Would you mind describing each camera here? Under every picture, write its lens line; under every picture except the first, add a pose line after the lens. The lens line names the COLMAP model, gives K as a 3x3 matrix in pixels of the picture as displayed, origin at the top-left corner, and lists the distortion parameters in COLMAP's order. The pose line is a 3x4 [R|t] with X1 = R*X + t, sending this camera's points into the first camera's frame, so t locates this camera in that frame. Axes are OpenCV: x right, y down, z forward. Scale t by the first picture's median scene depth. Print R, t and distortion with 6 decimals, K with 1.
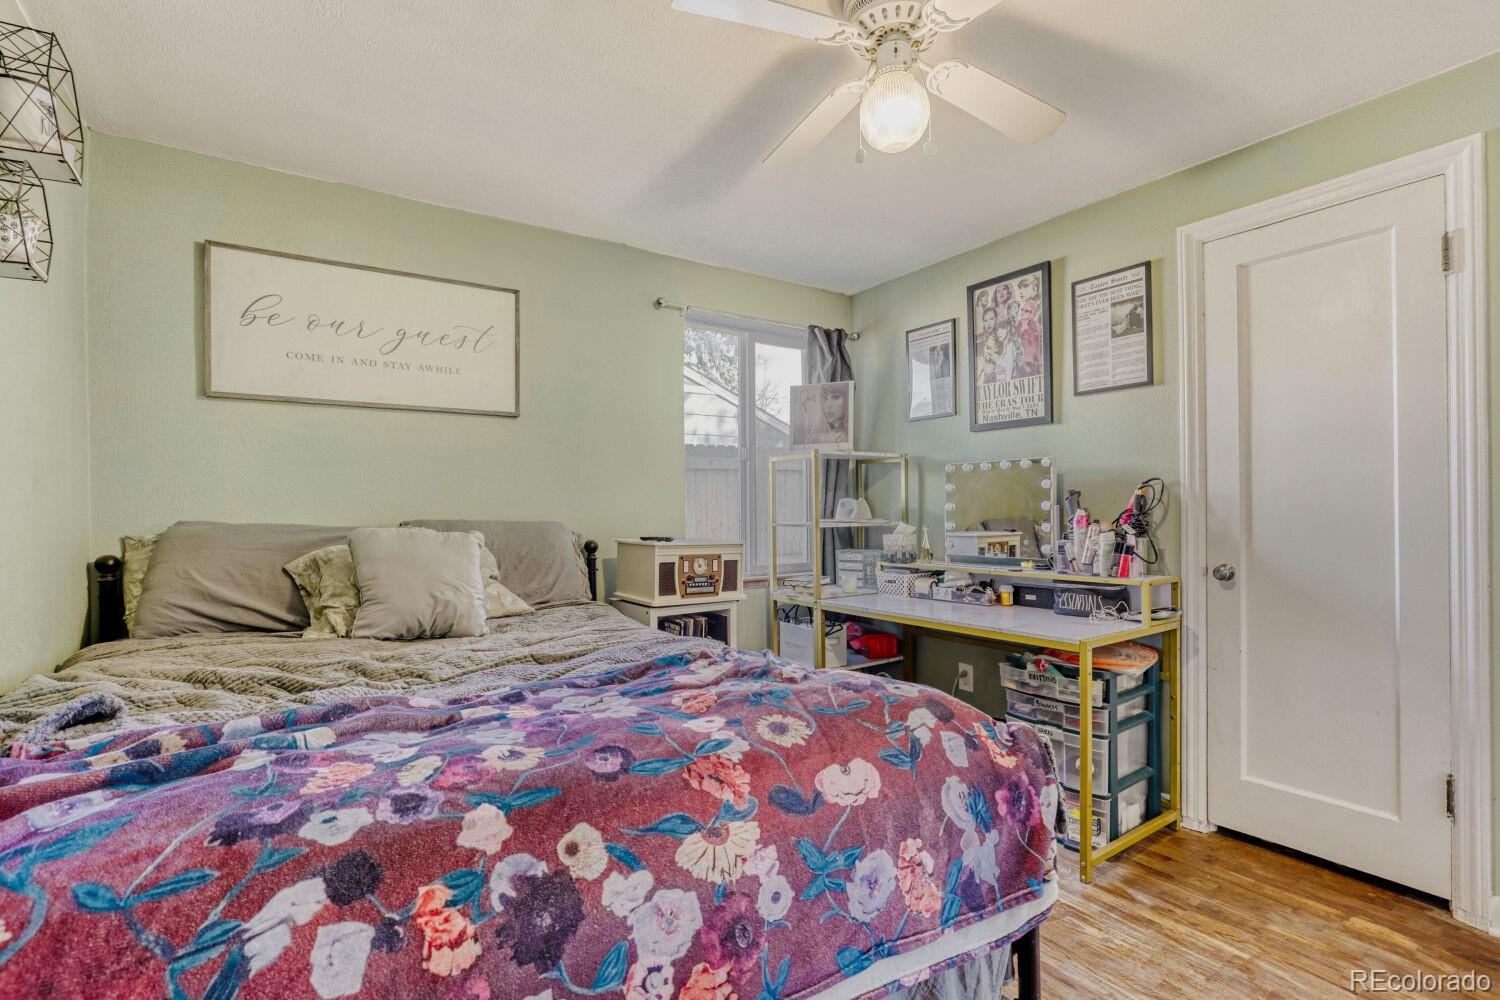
lens RADIAL K [[699.6, 0, 753.5], [0, 699.6, 504.2], [0, 0, 1]] dist [-0.019968, 0.000974]
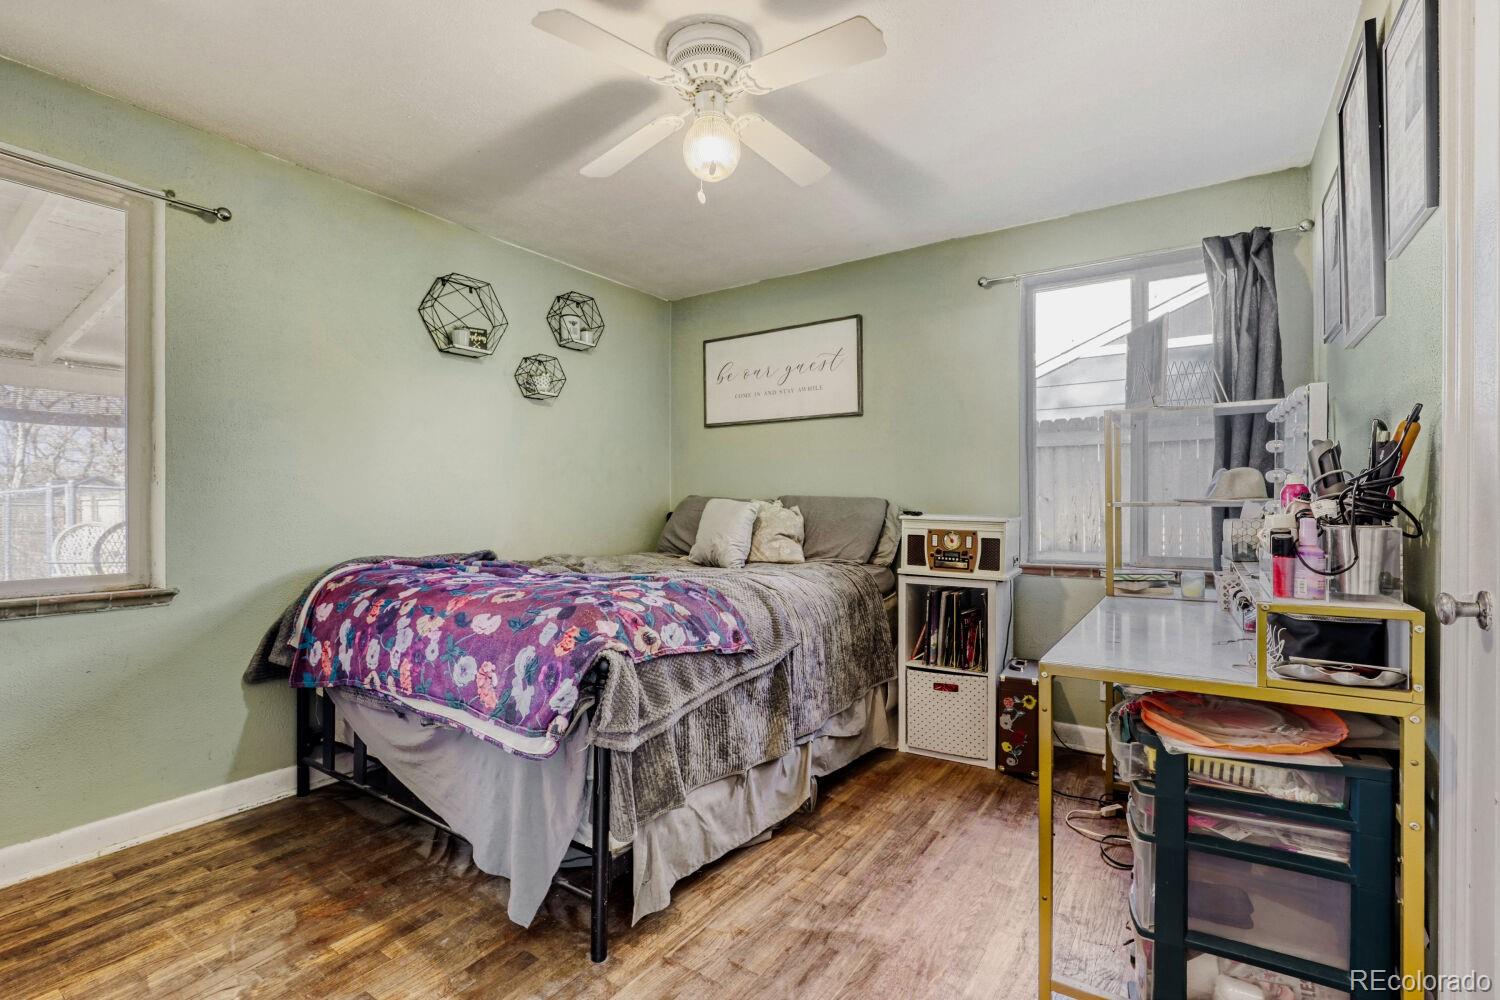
lens RADIAL K [[699.6, 0, 753.5], [0, 699.6, 504.2], [0, 0, 1]] dist [-0.019968, 0.000974]
pose [[0.360937, 0.010486, -0.932531, 0.870755], [0.003547, 0.999914, 0.012616, 0.022696], [0.932583, -0.007861, 0.360869, 0.404006]]
